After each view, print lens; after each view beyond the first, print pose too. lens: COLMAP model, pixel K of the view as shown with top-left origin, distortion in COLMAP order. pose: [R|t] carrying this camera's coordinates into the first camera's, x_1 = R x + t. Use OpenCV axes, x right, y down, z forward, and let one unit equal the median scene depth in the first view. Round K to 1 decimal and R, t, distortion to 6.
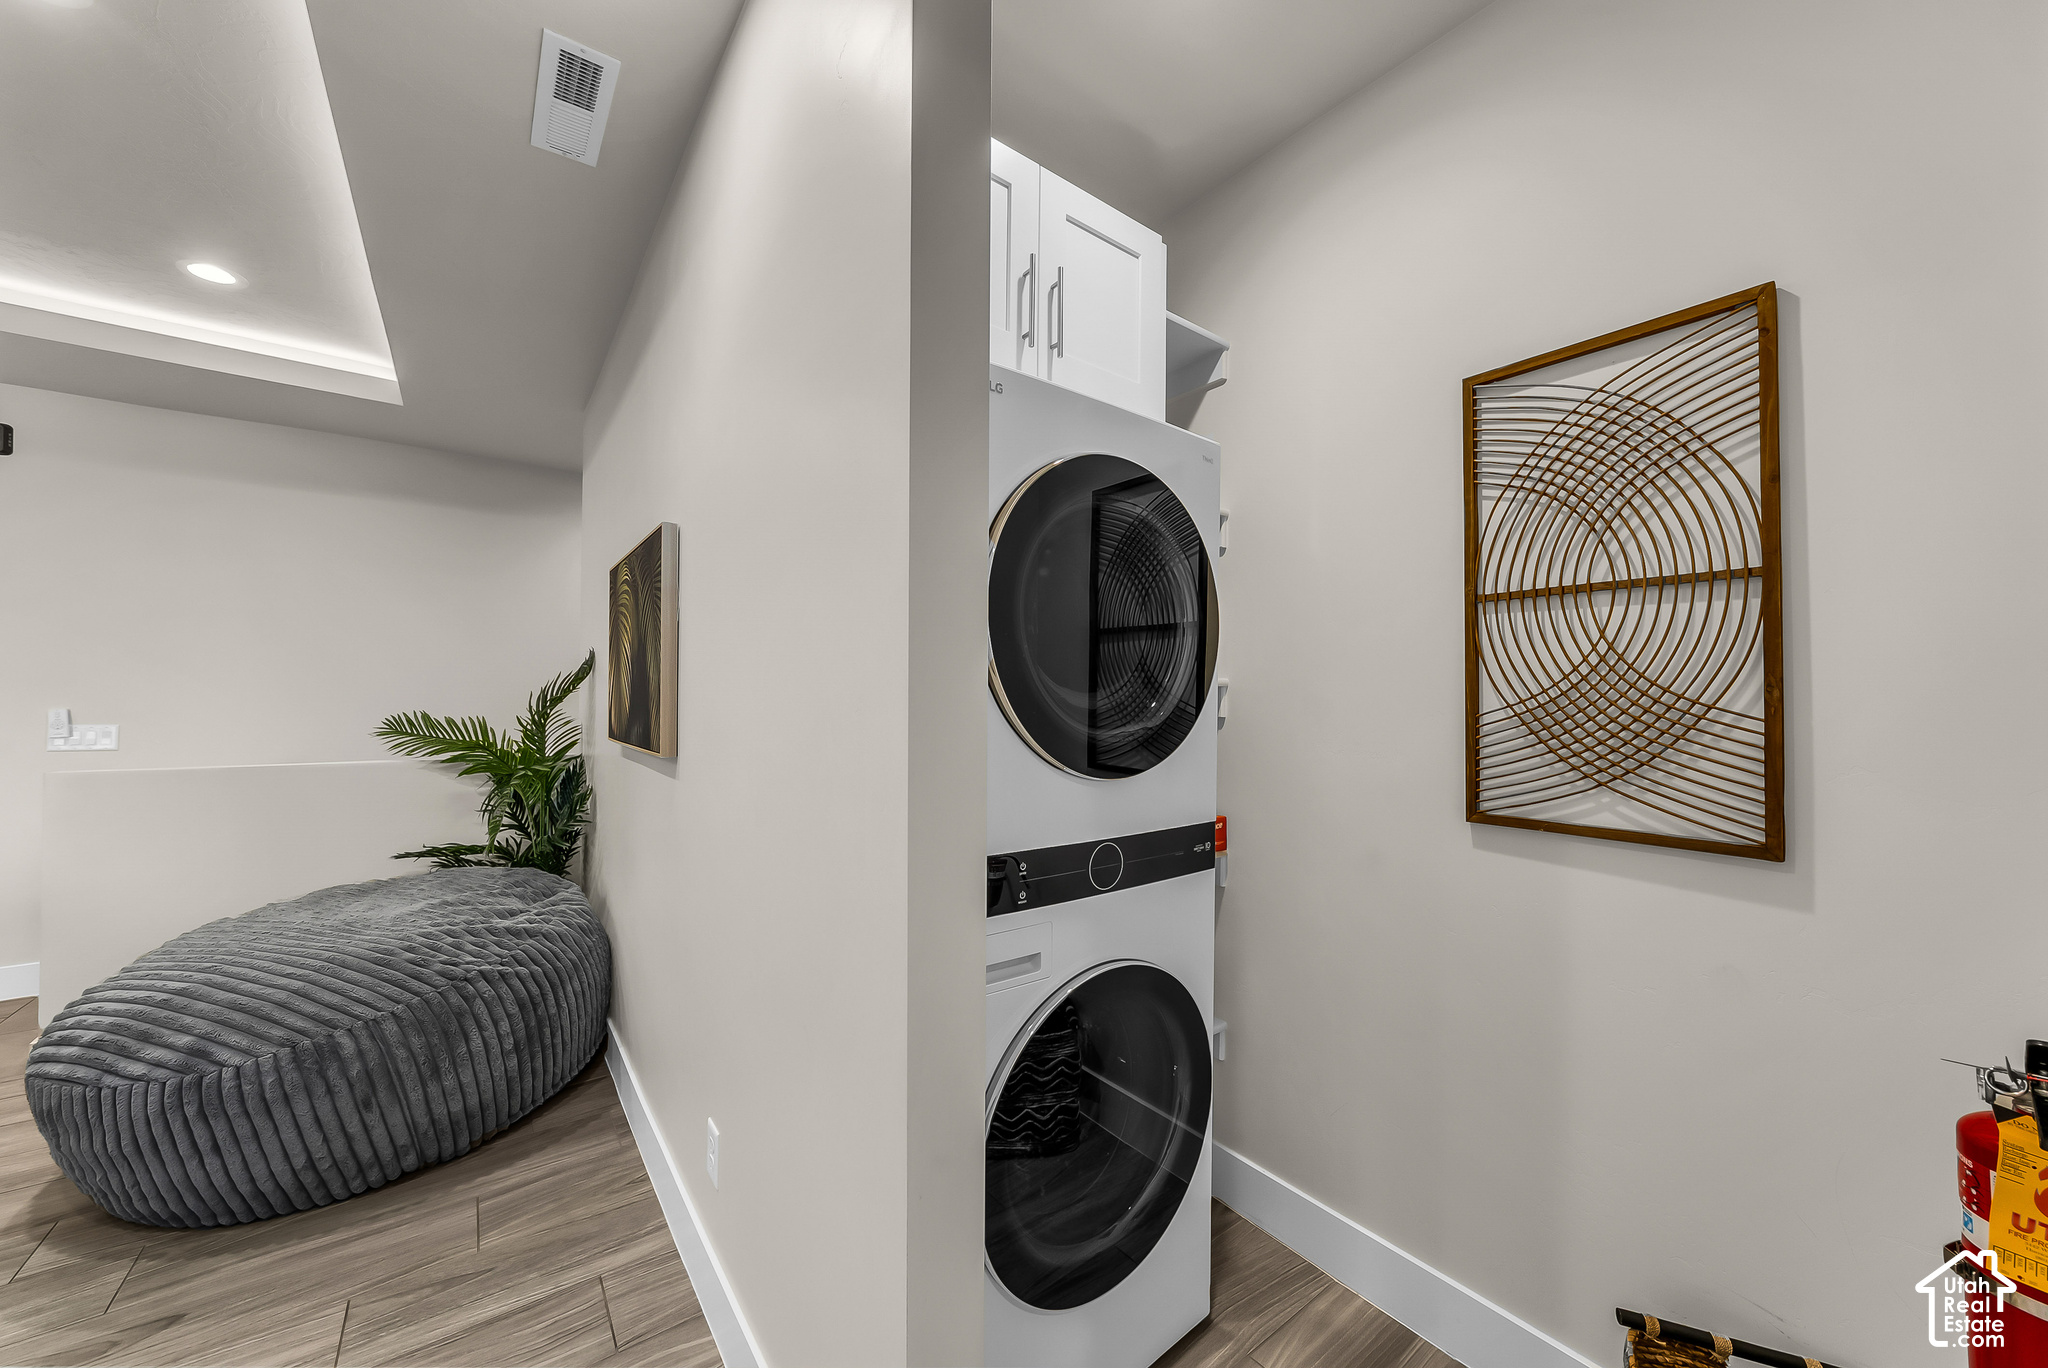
lens RADIAL K [[847.7, 0, 1024.0], [0, 847.7, 684.0], [0, 0, 1]] dist [-0.005017, 0.000525]
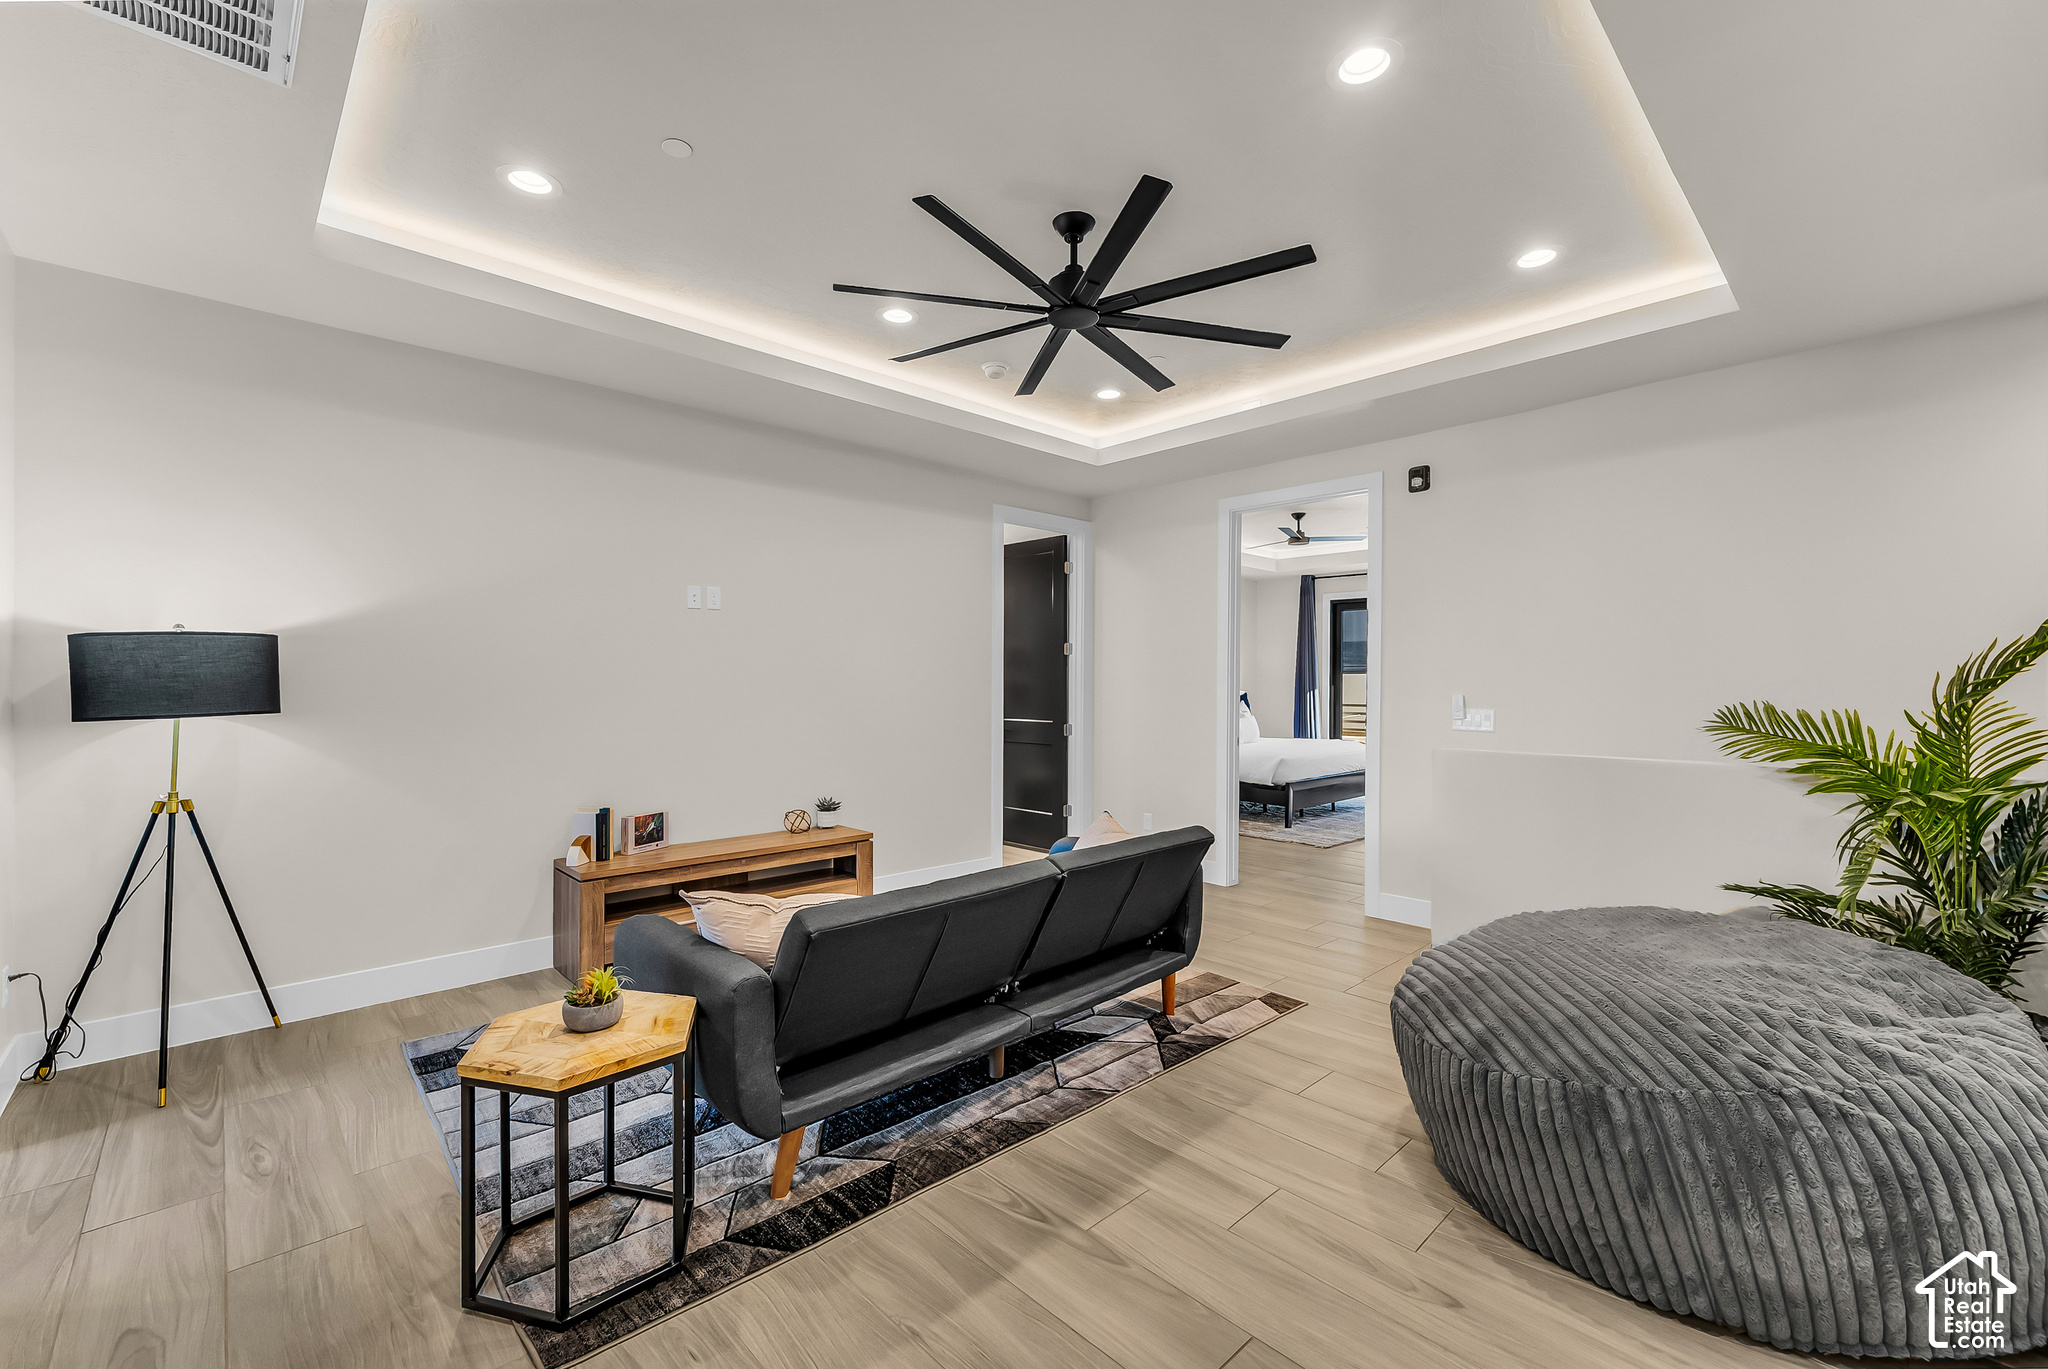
lens RADIAL K [[847.7, 0, 1024.0], [0, 847.7, 684.5], [0, 0, 1]] dist [-0.005017, 0.000525]
pose [[0.133739, -0.004691, -0.991005, -0.066703], [0.014280, 0.999894, -0.002806, 0.012393], [0.990914, -0.013776, 0.133792, 0.306205]]
